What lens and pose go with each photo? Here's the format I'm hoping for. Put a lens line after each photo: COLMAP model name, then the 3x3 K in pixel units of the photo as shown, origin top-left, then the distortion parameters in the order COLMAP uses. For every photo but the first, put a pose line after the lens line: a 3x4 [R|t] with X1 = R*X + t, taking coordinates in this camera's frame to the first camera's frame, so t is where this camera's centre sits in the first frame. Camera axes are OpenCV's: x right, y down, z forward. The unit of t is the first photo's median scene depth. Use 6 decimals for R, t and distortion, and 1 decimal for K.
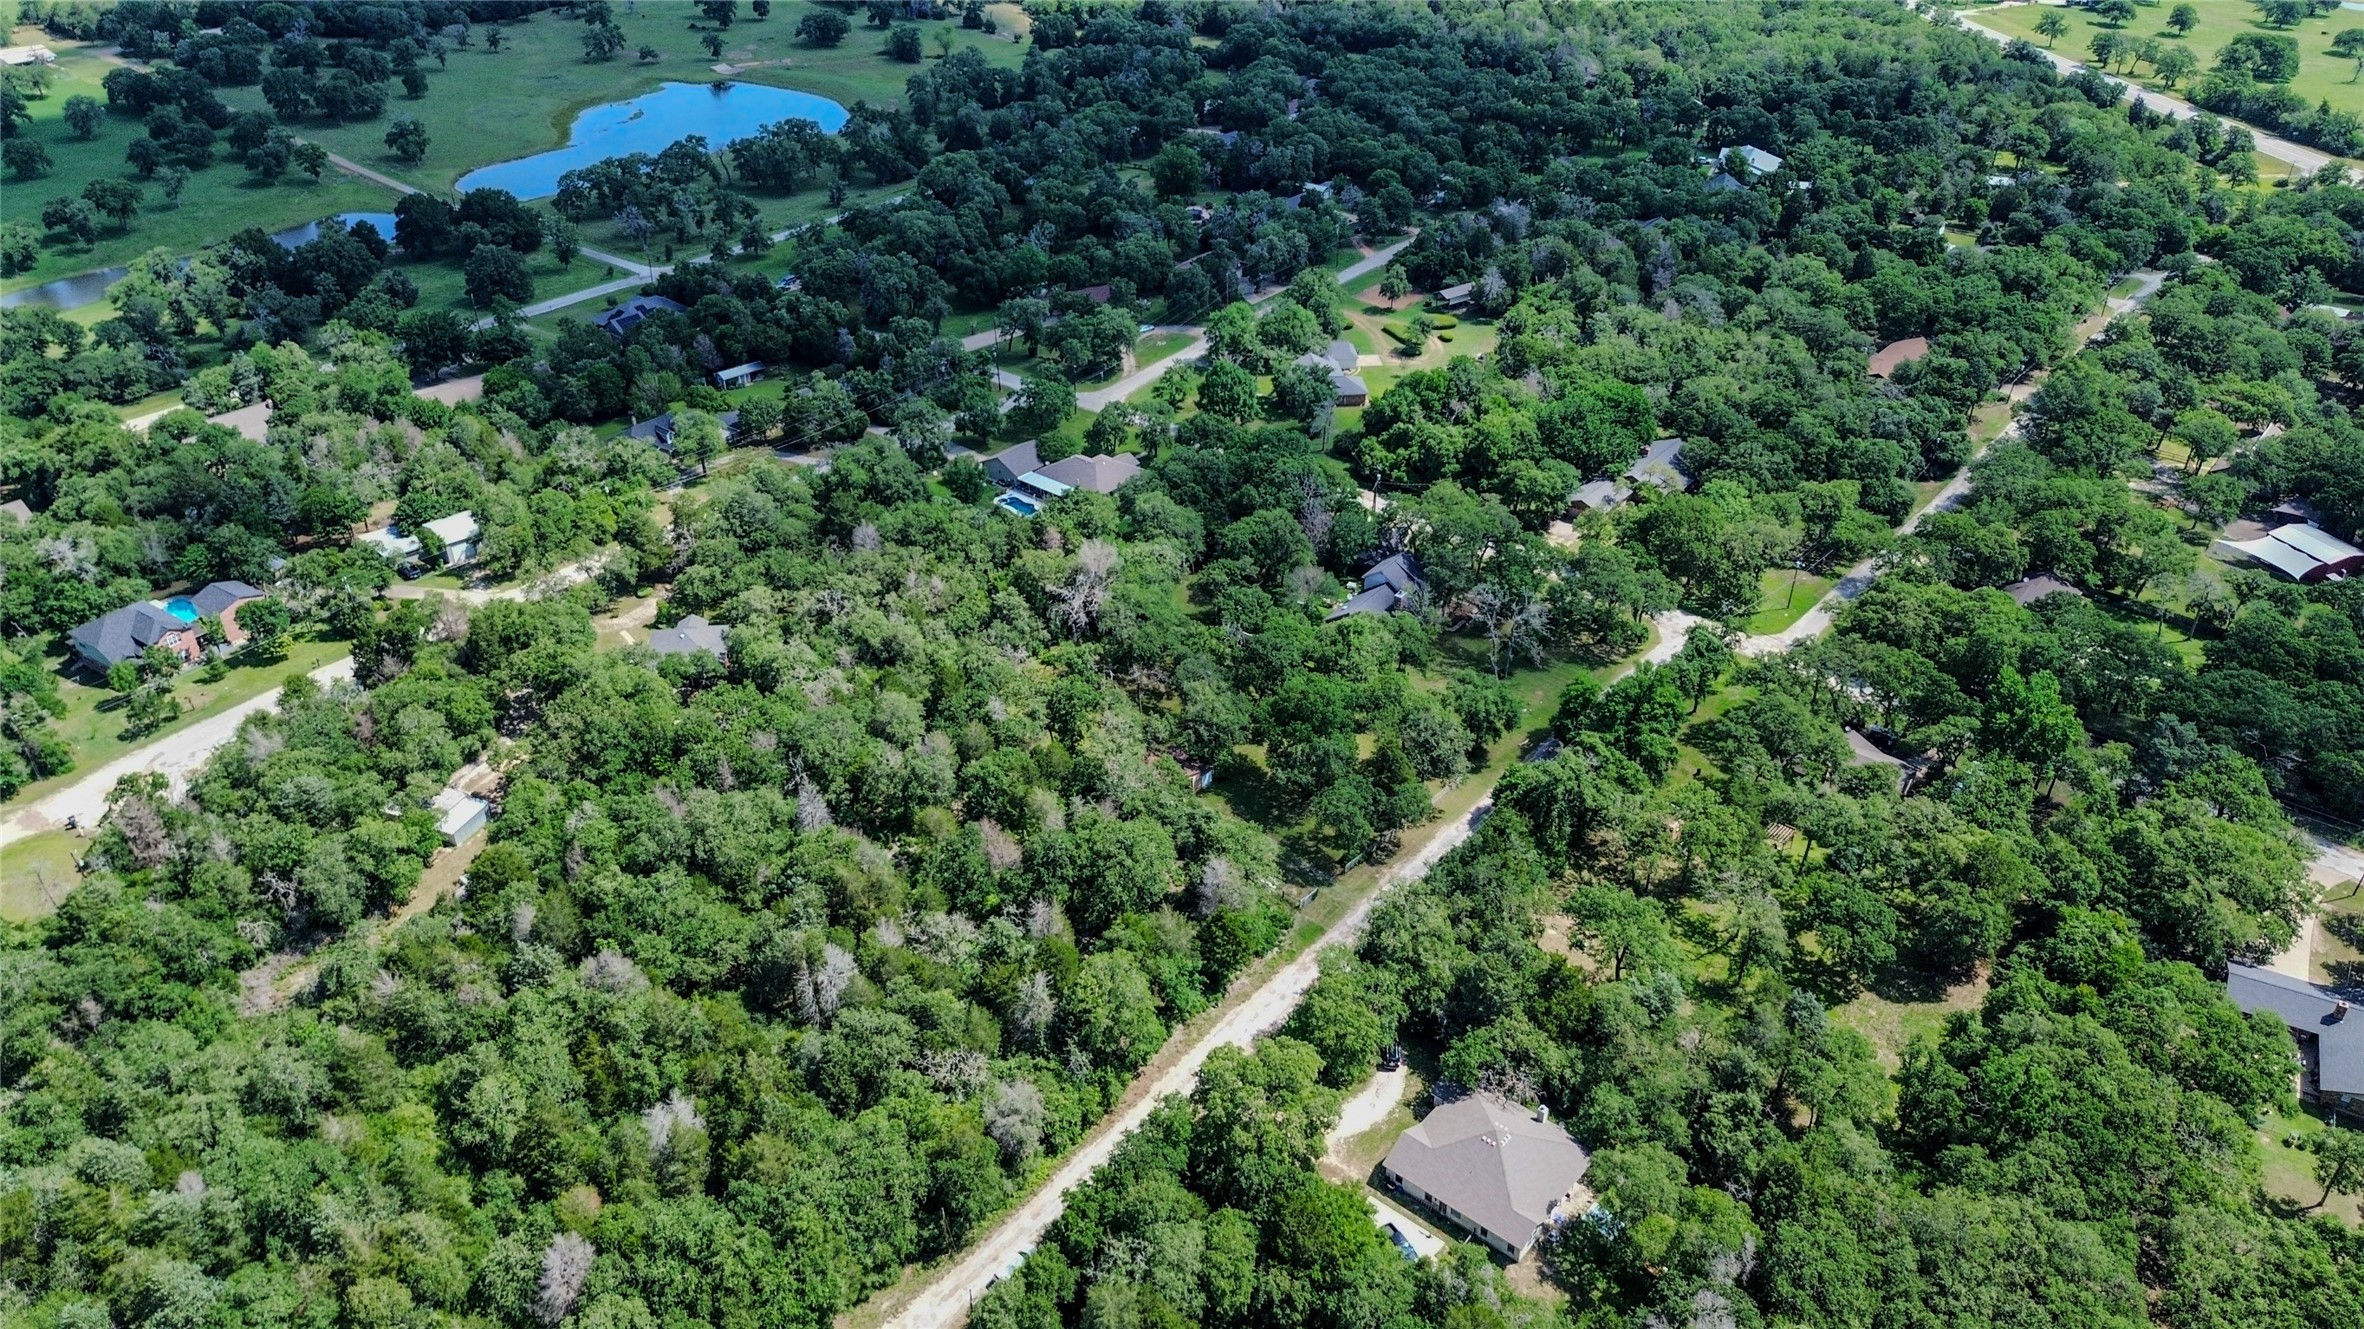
lens RADIAL K [[1674.8, 0, 1180.2], [0, 1674.8, 639.0], [0, 0, 1]] dist [0.069254, -0.069335]
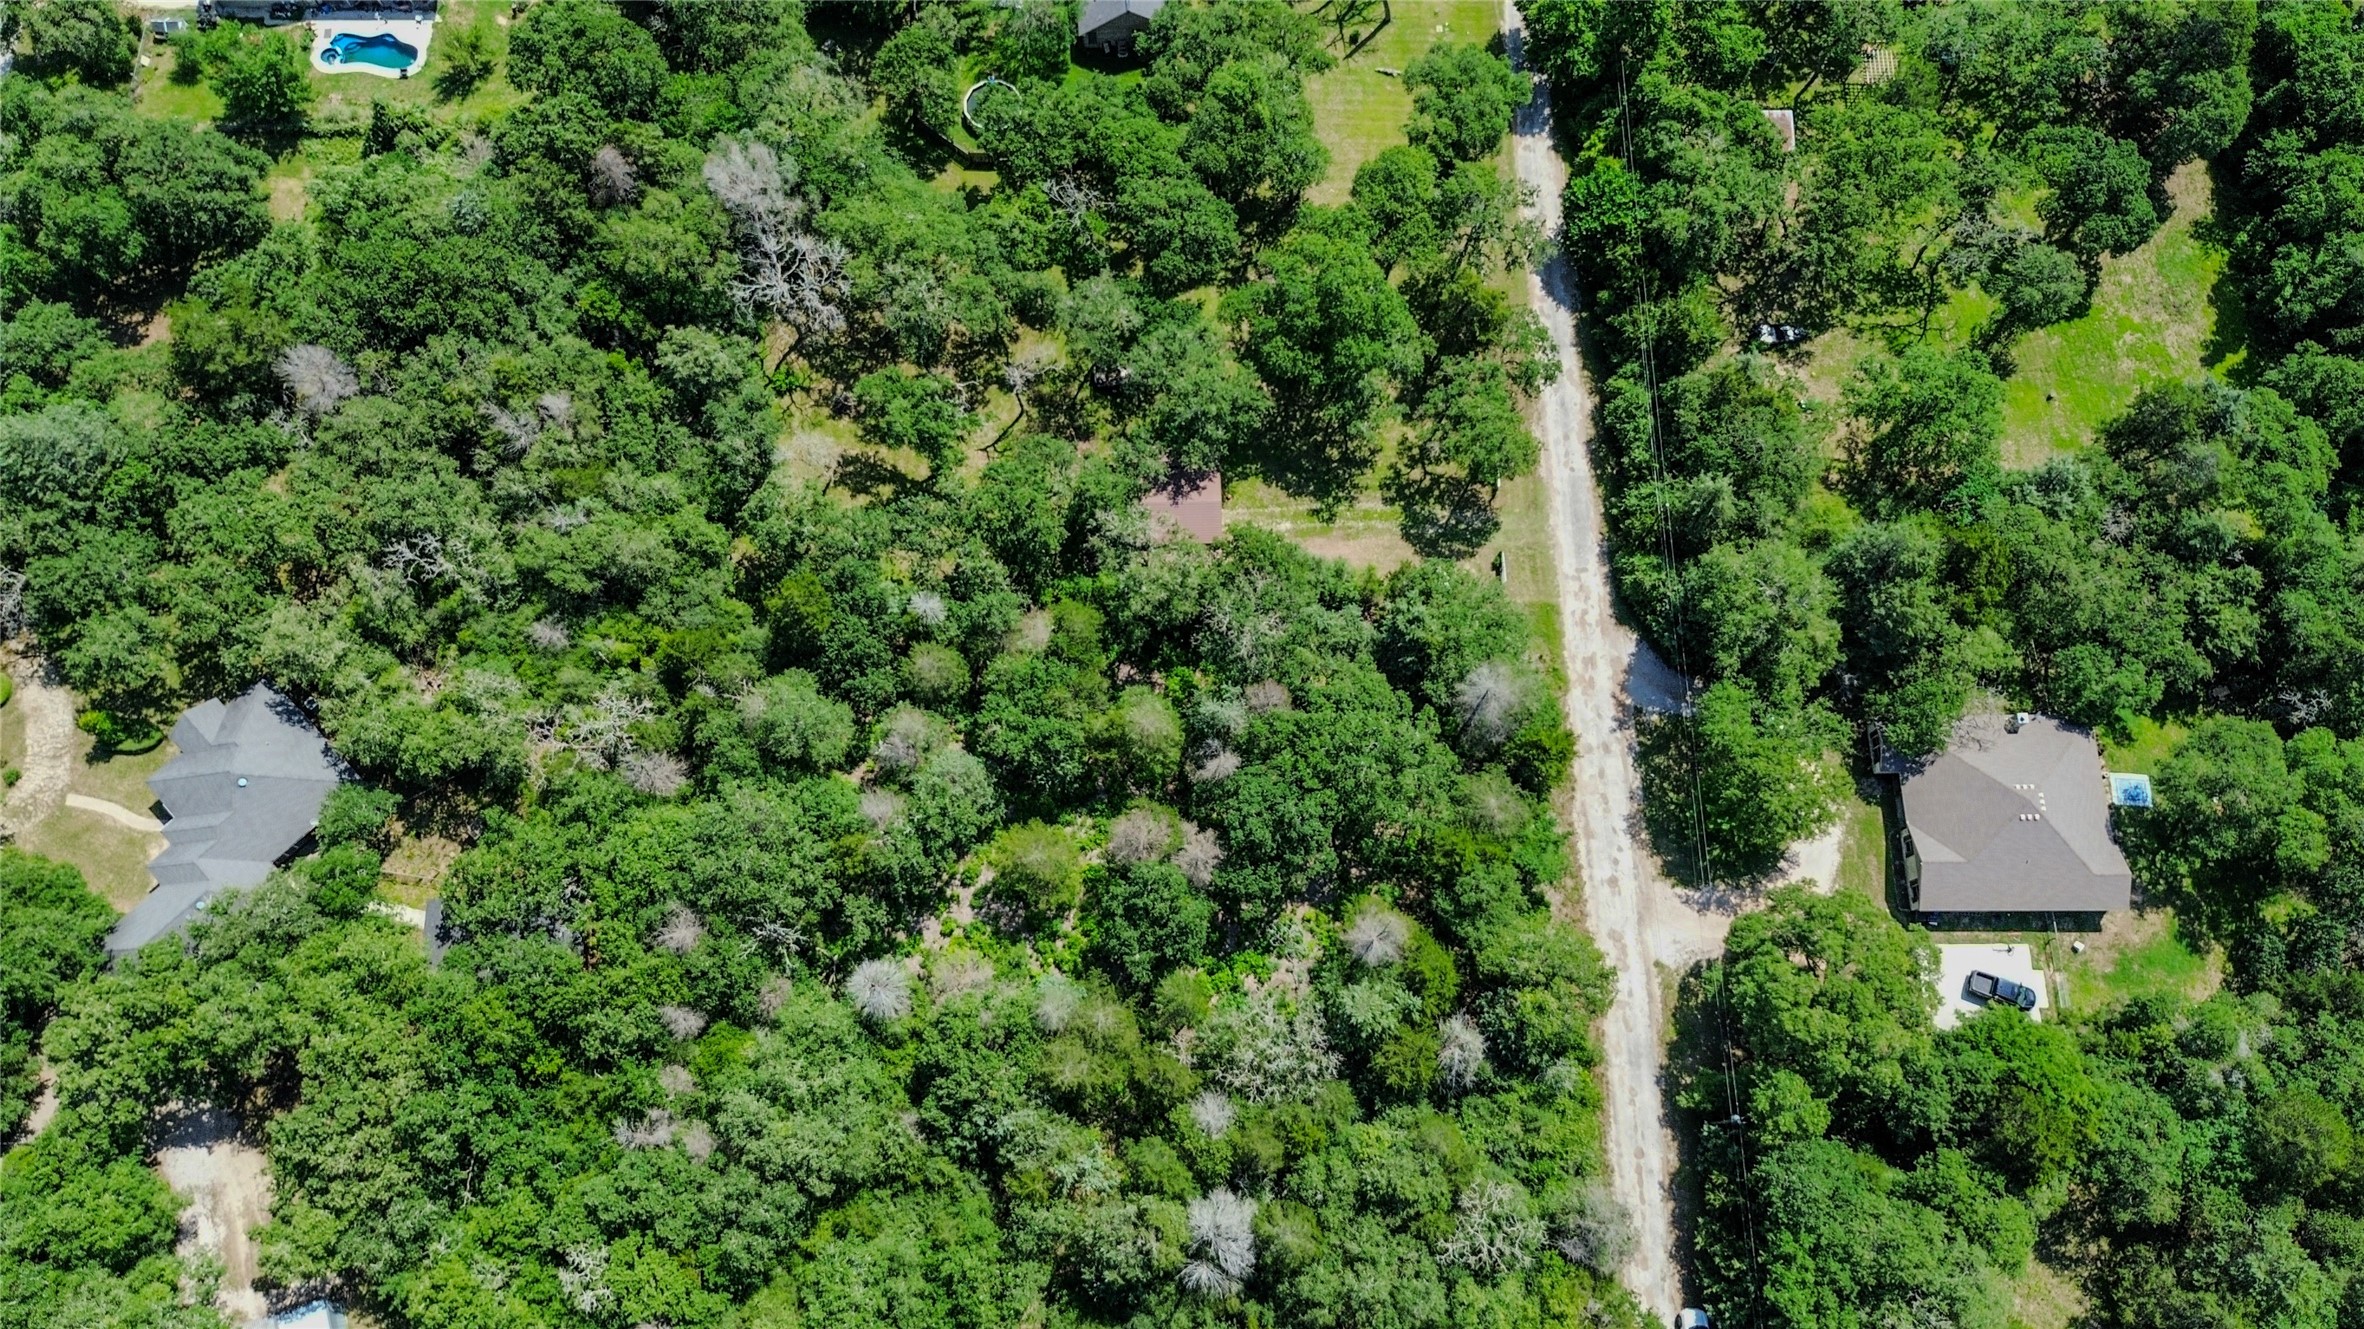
lens RADIAL K [[1674.8, 0, 1170.3], [0, 1674.8, 664.9], [0, 0, 1]] dist [0.069254, -0.069335]
pose [[0.759175, -0.620628, 0.196151, -0.158814], [0.340831, 0.635793, 0.692533, -0.296190], [-0.554516, -0.458899, 0.694207, 0.495235]]
